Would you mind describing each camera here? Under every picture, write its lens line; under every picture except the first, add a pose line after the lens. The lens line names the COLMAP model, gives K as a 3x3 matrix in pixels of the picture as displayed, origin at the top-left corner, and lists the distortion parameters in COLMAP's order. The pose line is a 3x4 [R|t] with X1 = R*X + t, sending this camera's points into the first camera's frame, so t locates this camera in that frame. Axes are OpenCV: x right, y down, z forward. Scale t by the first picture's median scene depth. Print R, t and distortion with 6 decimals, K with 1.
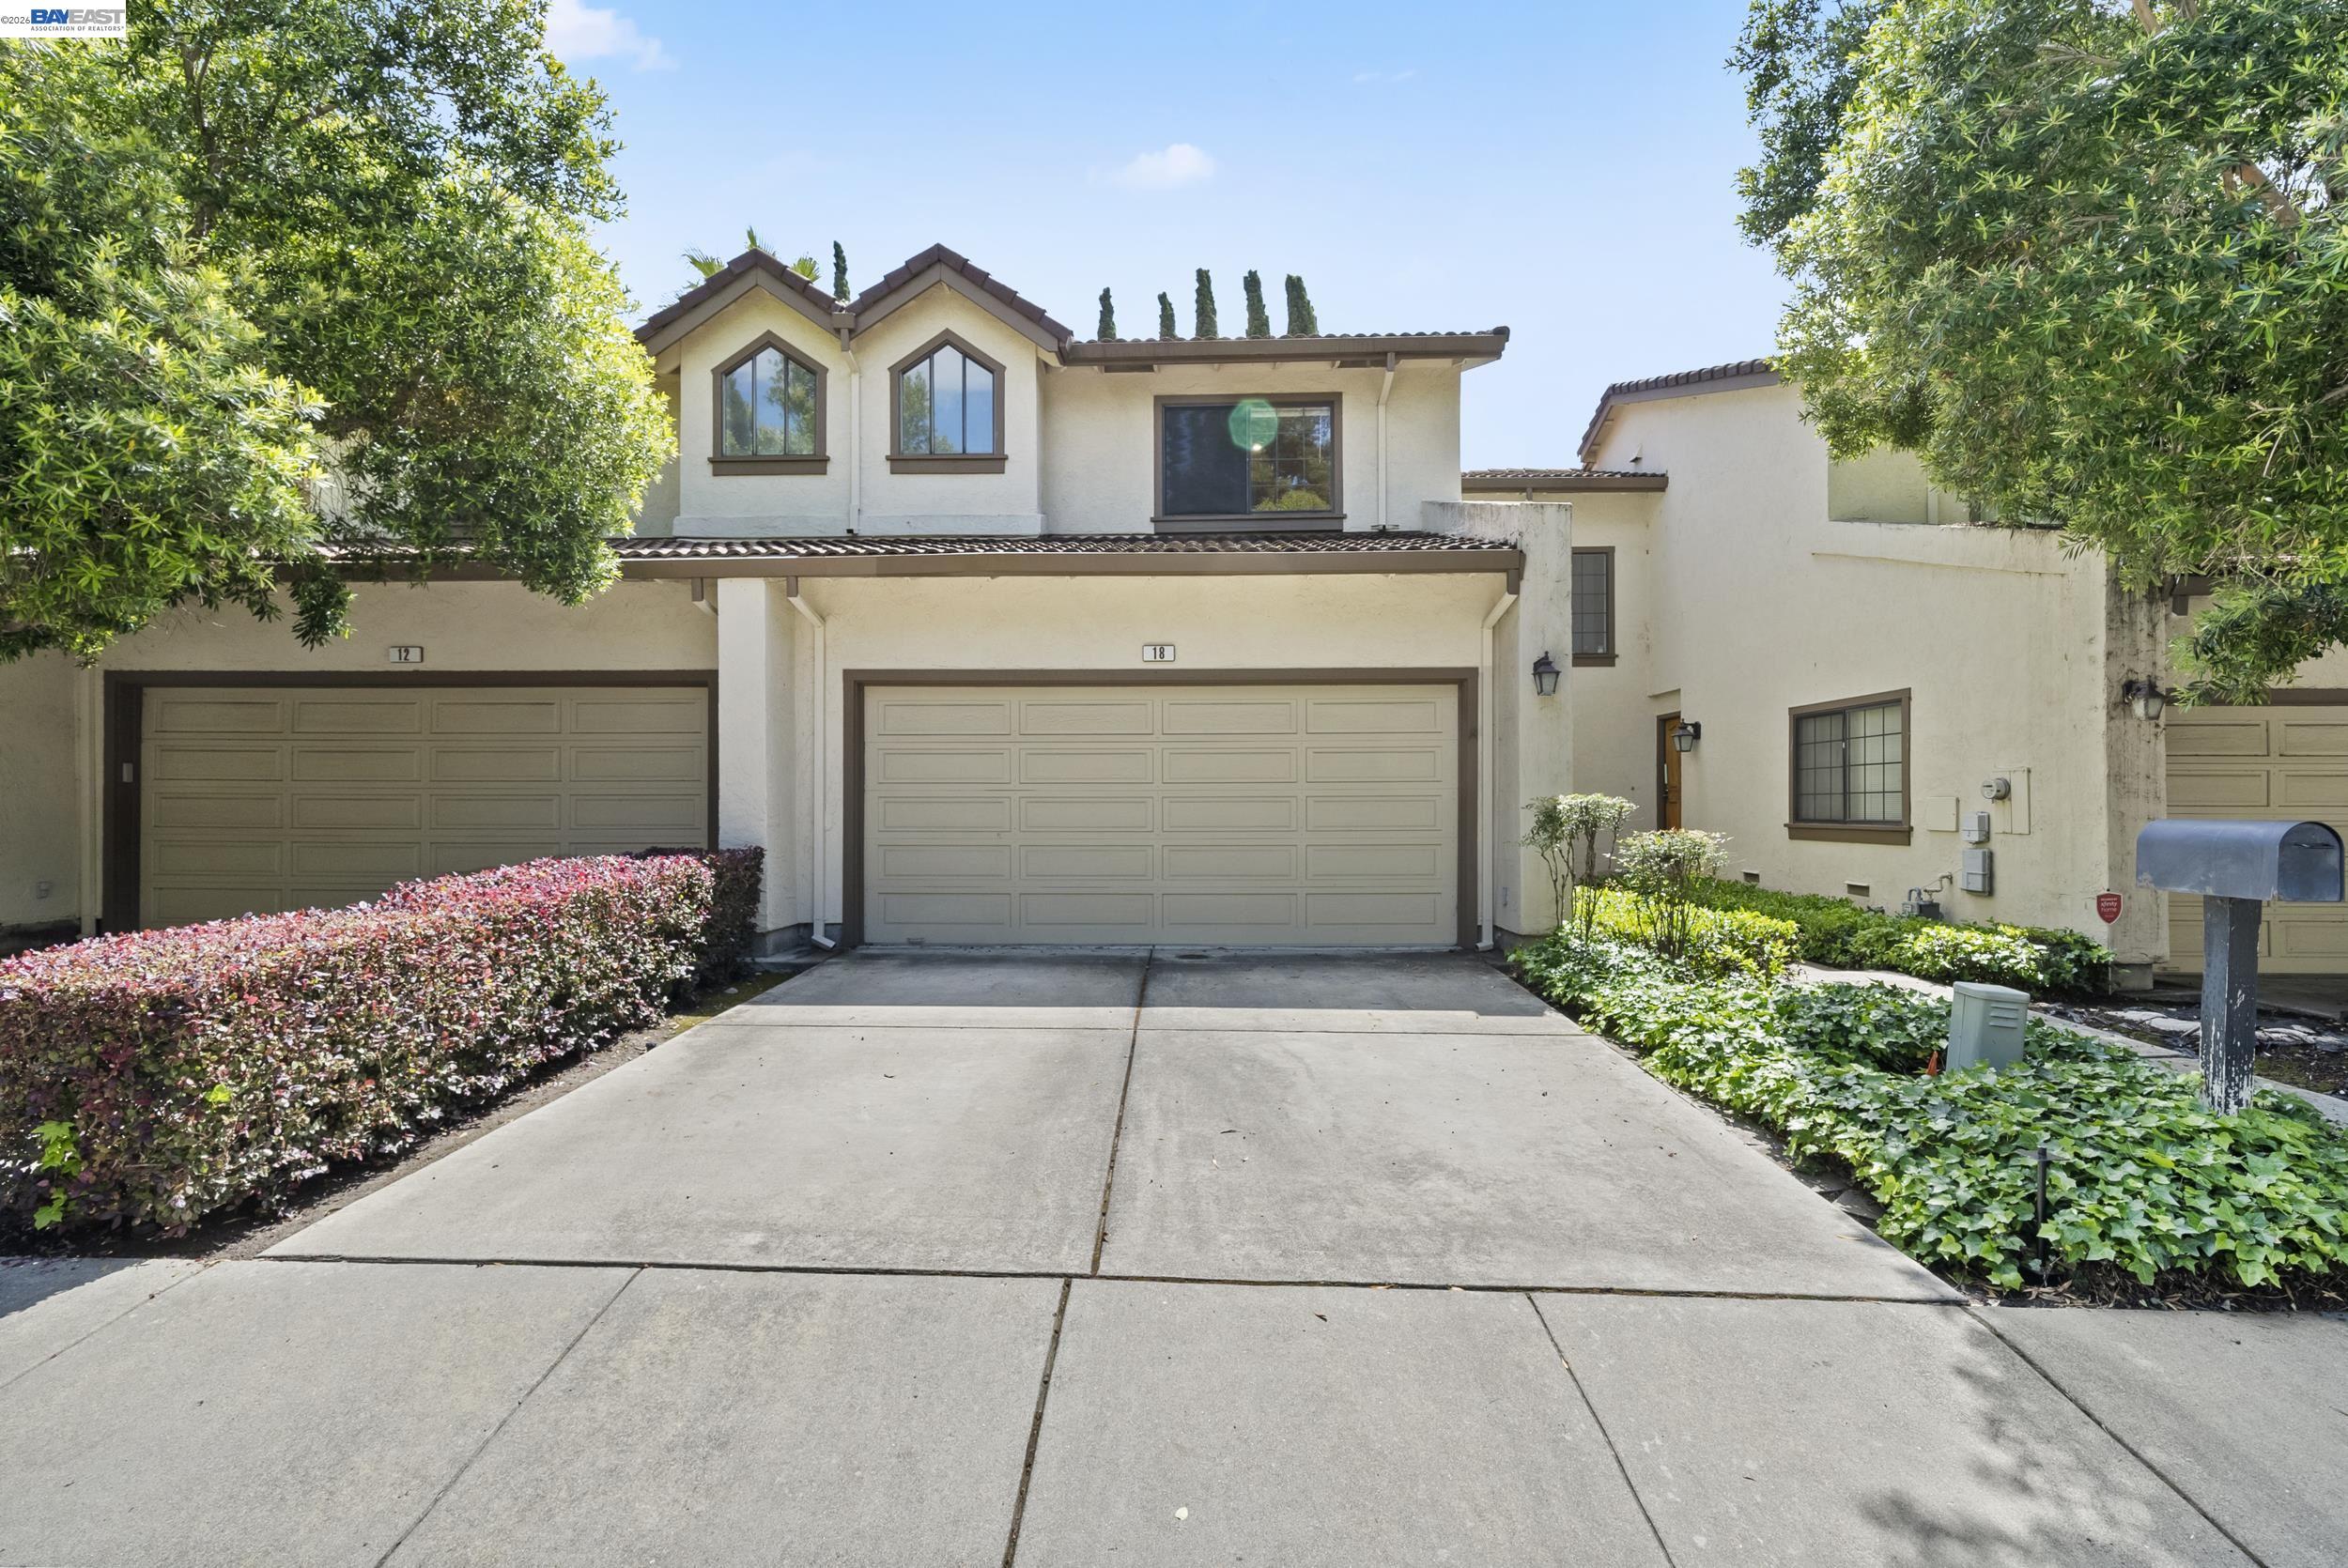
lens RADIAL K [[1046.7, 0, 1170.4], [0, 1046.7, 805.9], [0, 0, 1]] dist [0.000426, 0.000142]
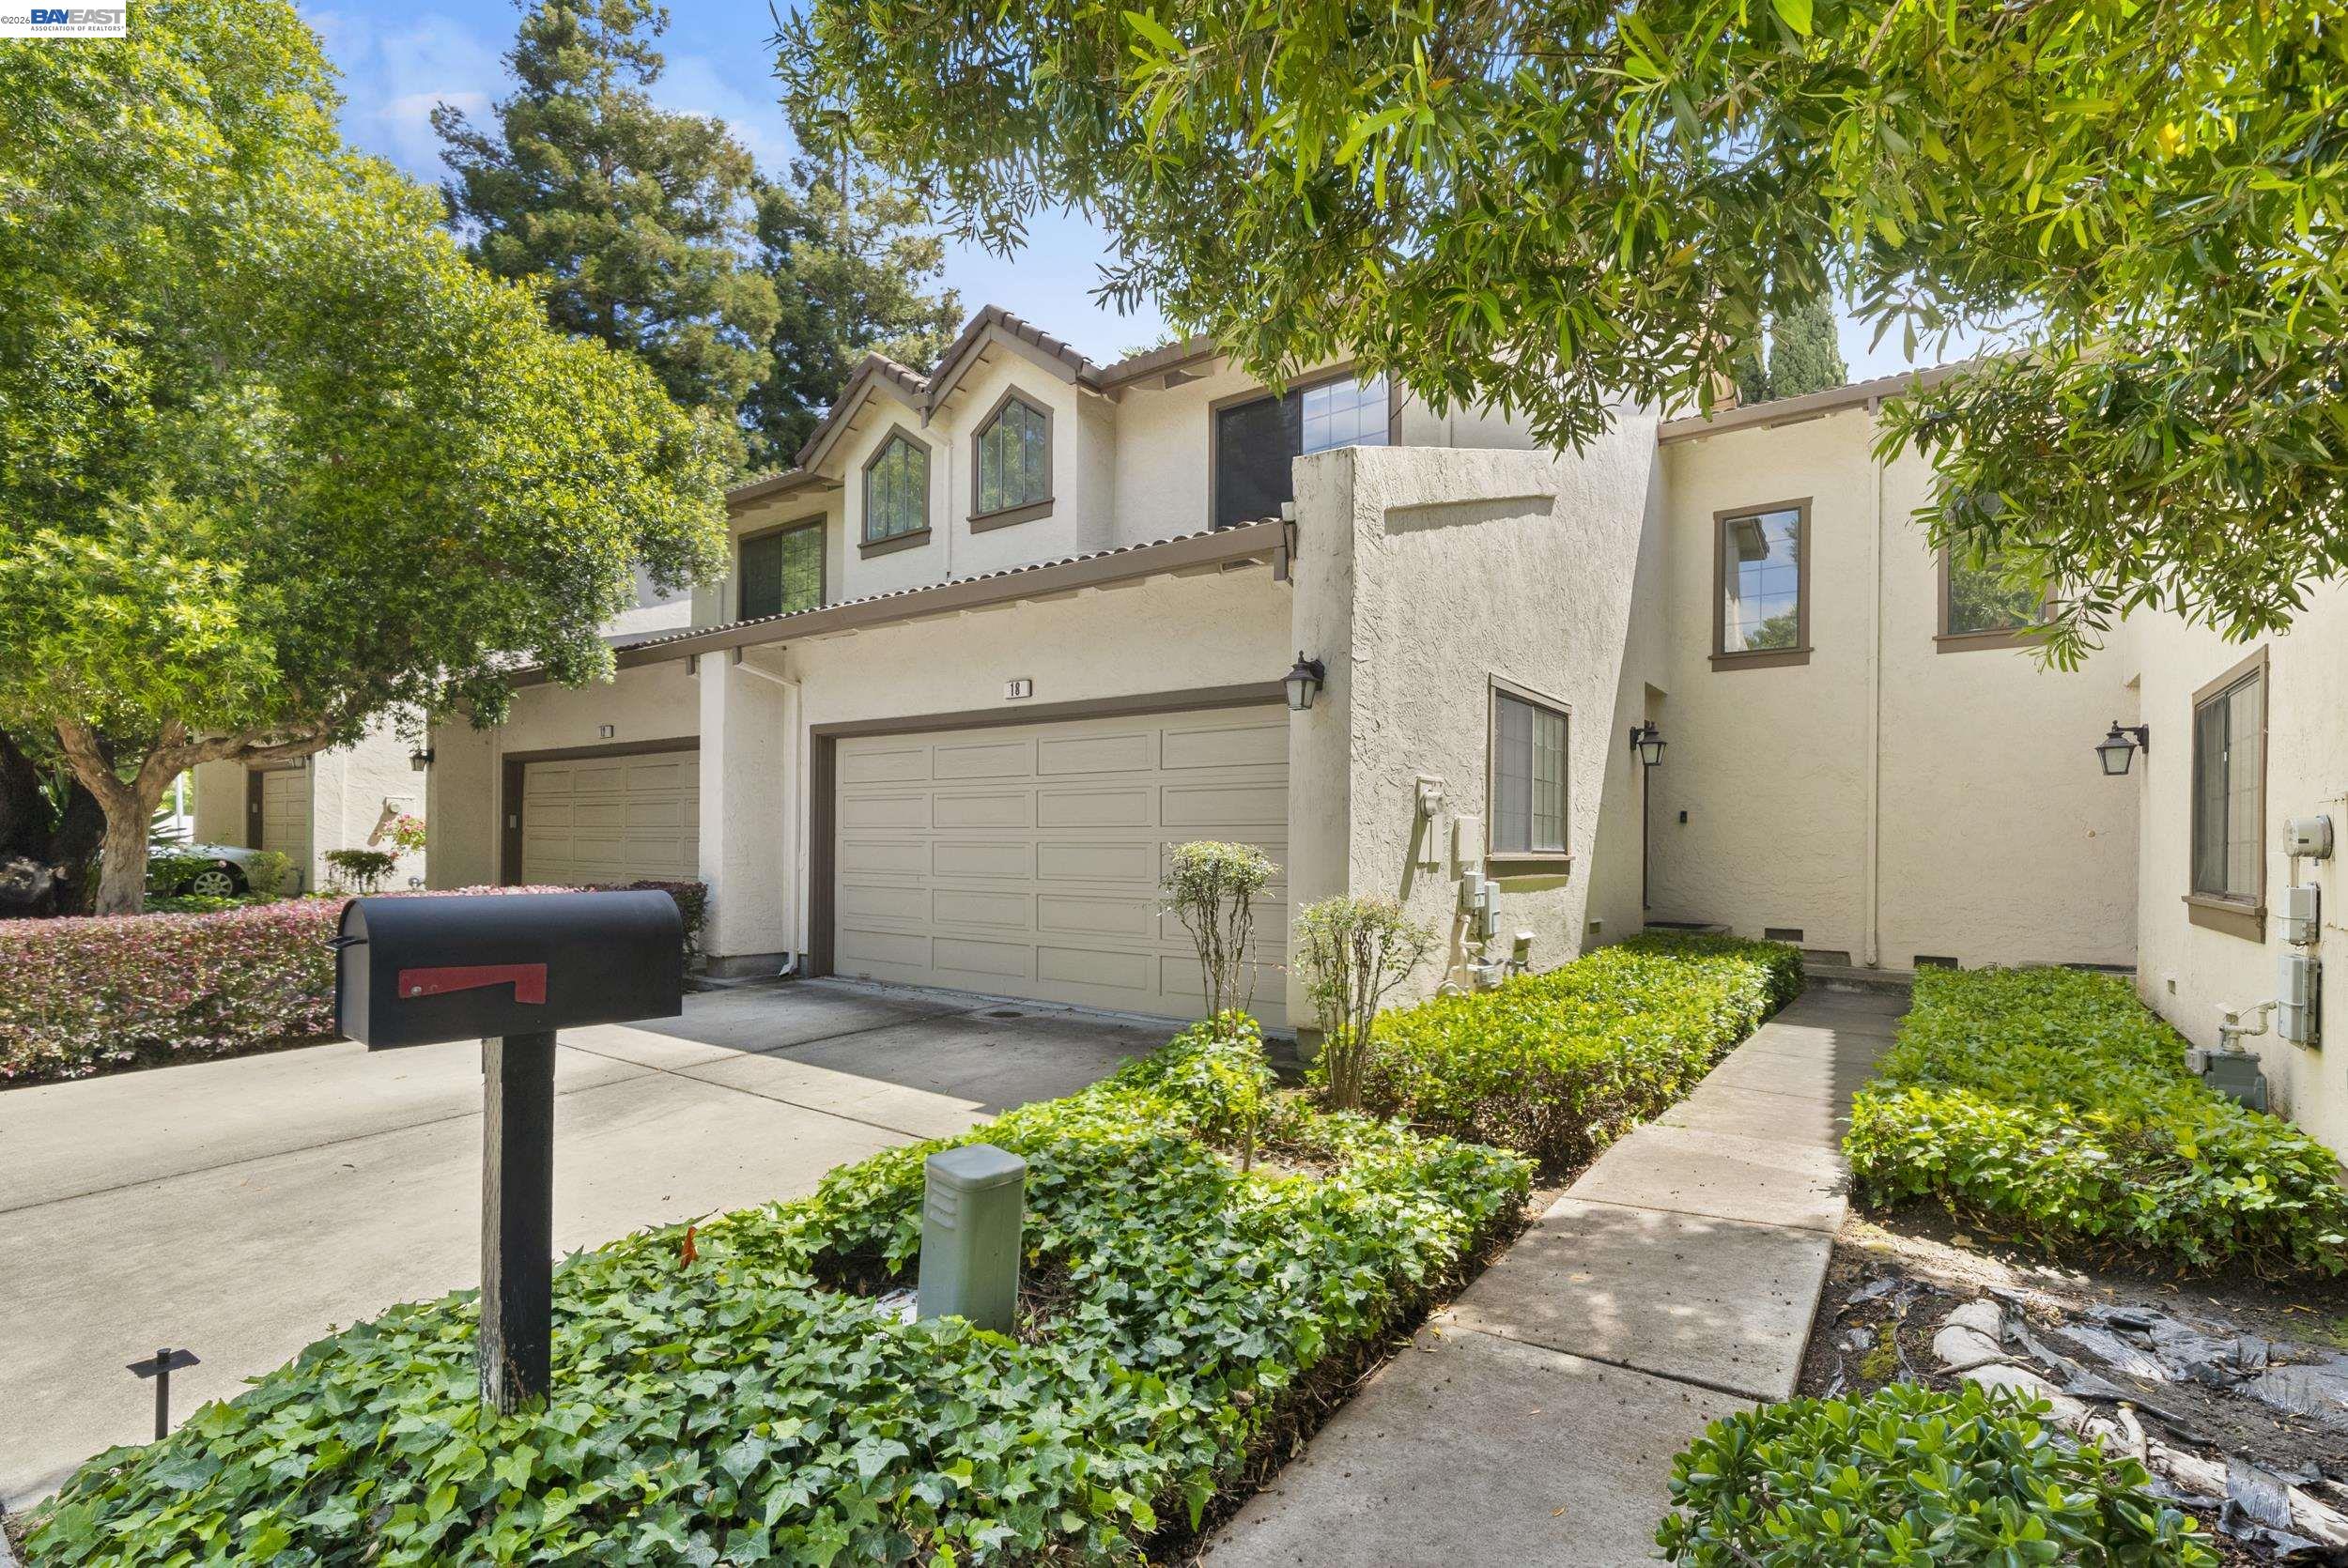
lens RADIAL K [[1074.6, 0, 1167.9], [0, 1074.6, 841.9], [0, 0, 1]] dist [0.001785, 0.000318]
pose [[0.818618, 0.005823, -0.574309, 0.644048], [-0.004954, 0.999983, 0.003077, -0.012055], [0.574317, 0.000326, 0.818633, 0.276618]]
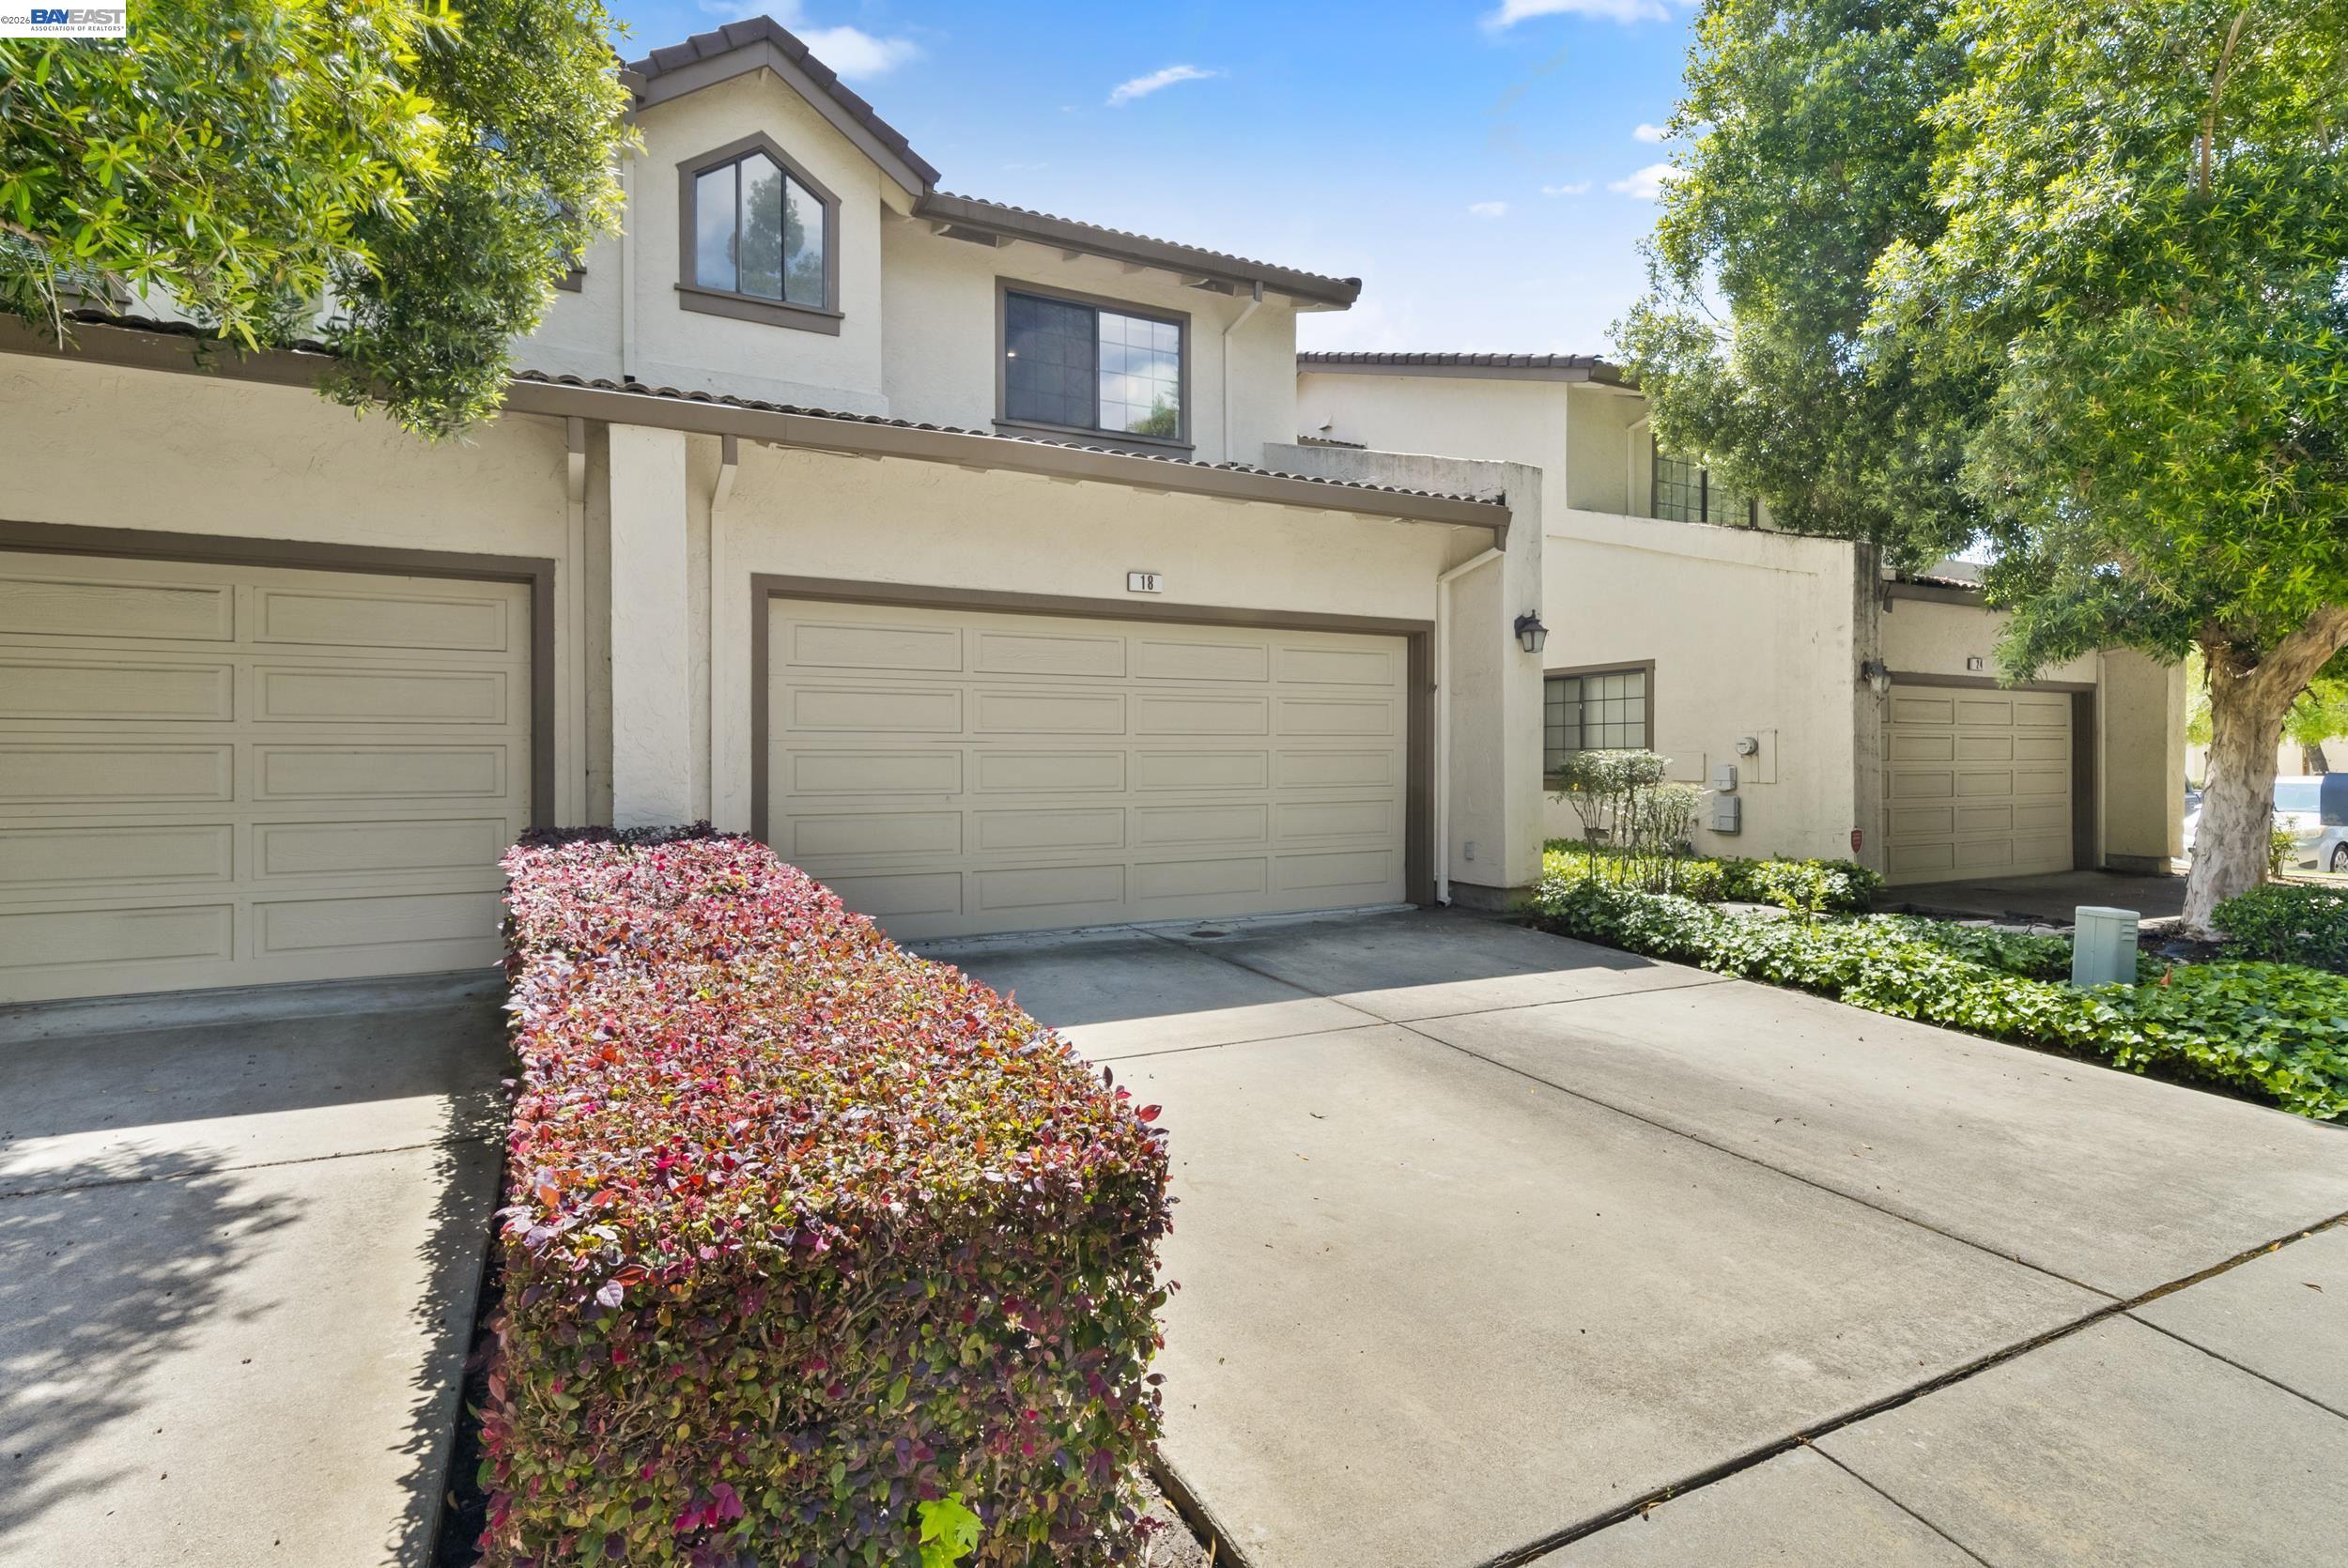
lens RADIAL K [[1105.5, 0, 1161.1], [0, 1105.5, 765.7], [0, 0, 1]] dist [0.000754, -0.000455]
pose [[0.883285, -0.003375, 0.468824, -0.411920], [-0.000070, 0.999973, 0.007330, -0.002799], [-0.468836, -0.006507, 0.883261, 0.189826]]
